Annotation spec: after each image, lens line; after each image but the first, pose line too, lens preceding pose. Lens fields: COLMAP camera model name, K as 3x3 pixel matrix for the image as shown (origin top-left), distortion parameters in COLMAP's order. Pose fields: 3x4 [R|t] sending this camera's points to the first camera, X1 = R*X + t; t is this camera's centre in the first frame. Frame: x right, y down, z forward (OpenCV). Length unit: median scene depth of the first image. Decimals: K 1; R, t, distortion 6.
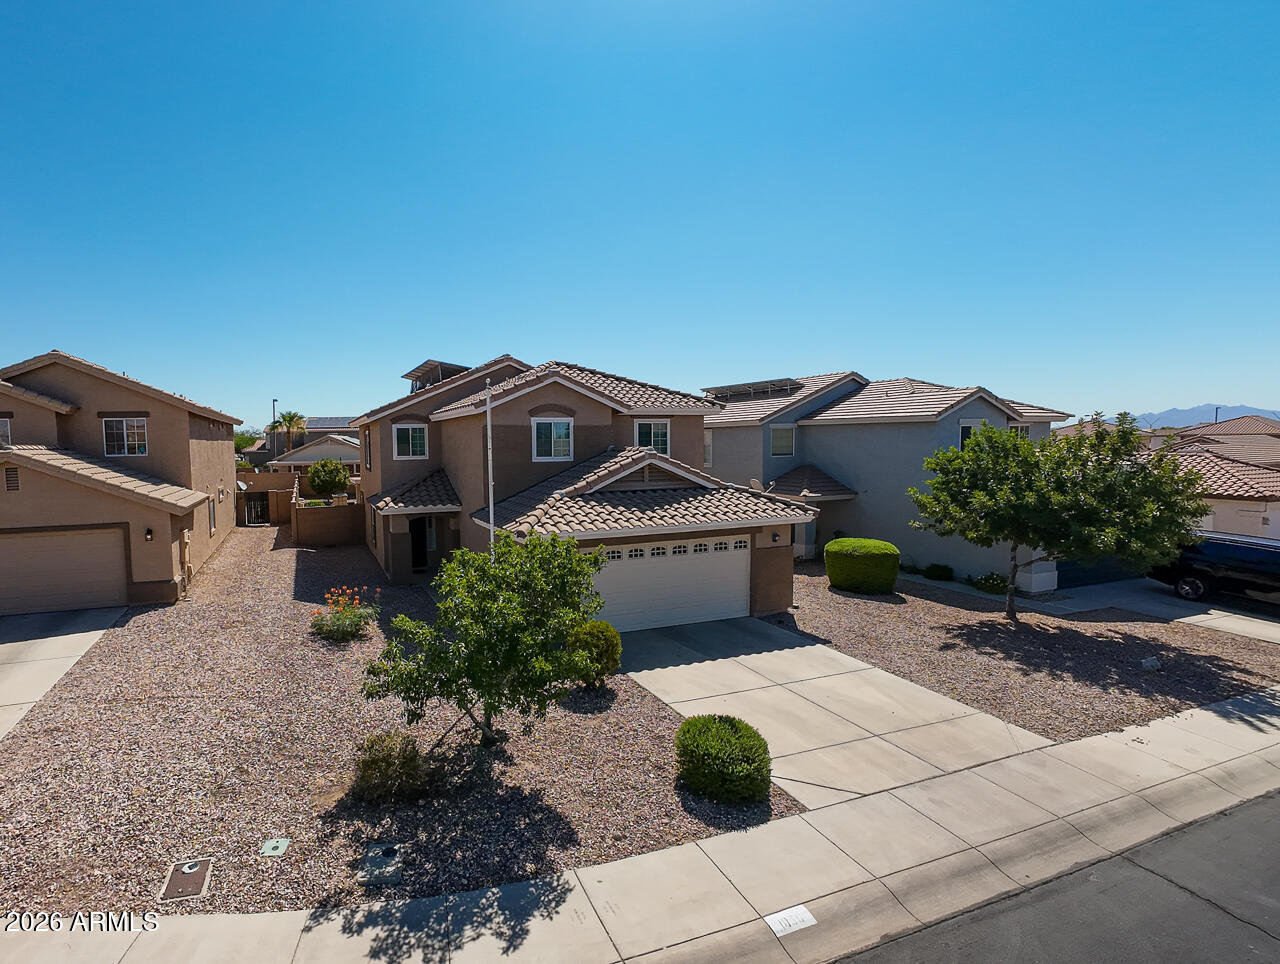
lens RADIAL K [[639.2, 0, 532.8], [0, 639.2, 487.8], [0, 0, 1]] dist [-0.033123, 0.005423]
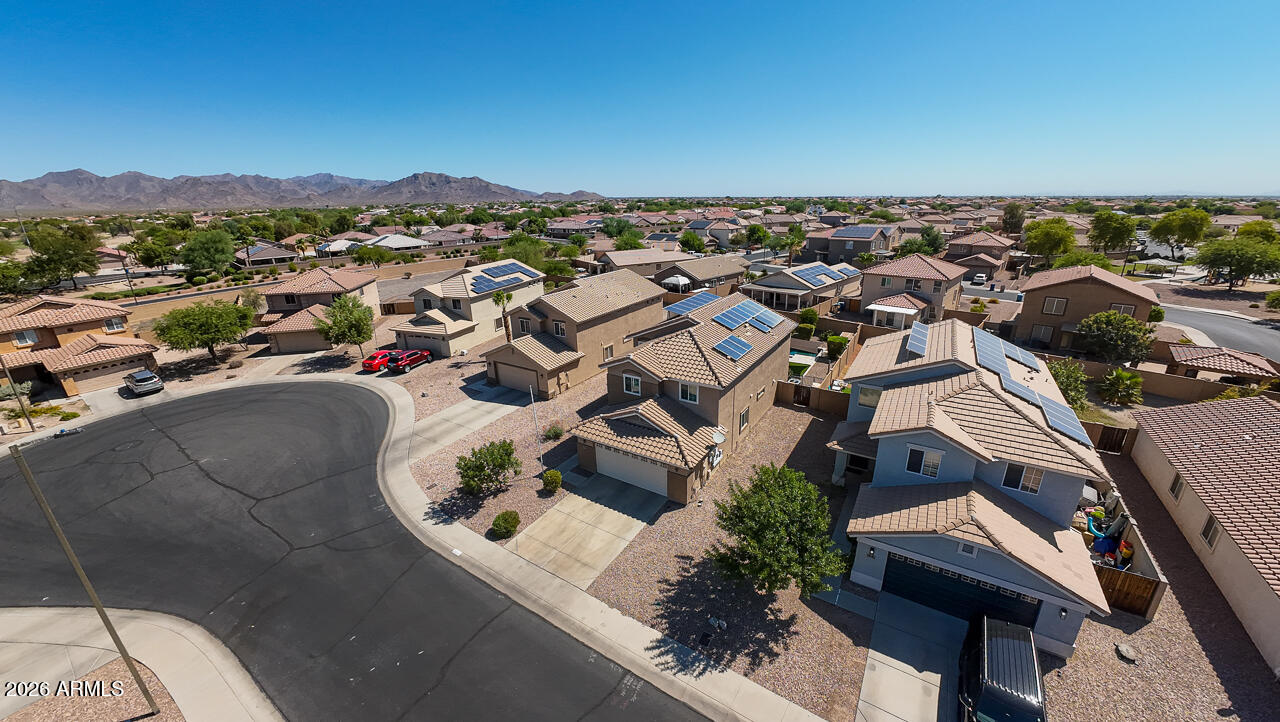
lens RADIAL K [[466.4, 0, 634.3], [0, 466.4, 359.9], [0, 0, 1]] dist [-0.038799, 0.007249]
pose [[0.605964, 0.256762, -0.752915, 1.492677], [-0.041845, 0.955455, 0.292155, -0.766396], [0.794391, -0.145530, 0.589715, 0.089969]]
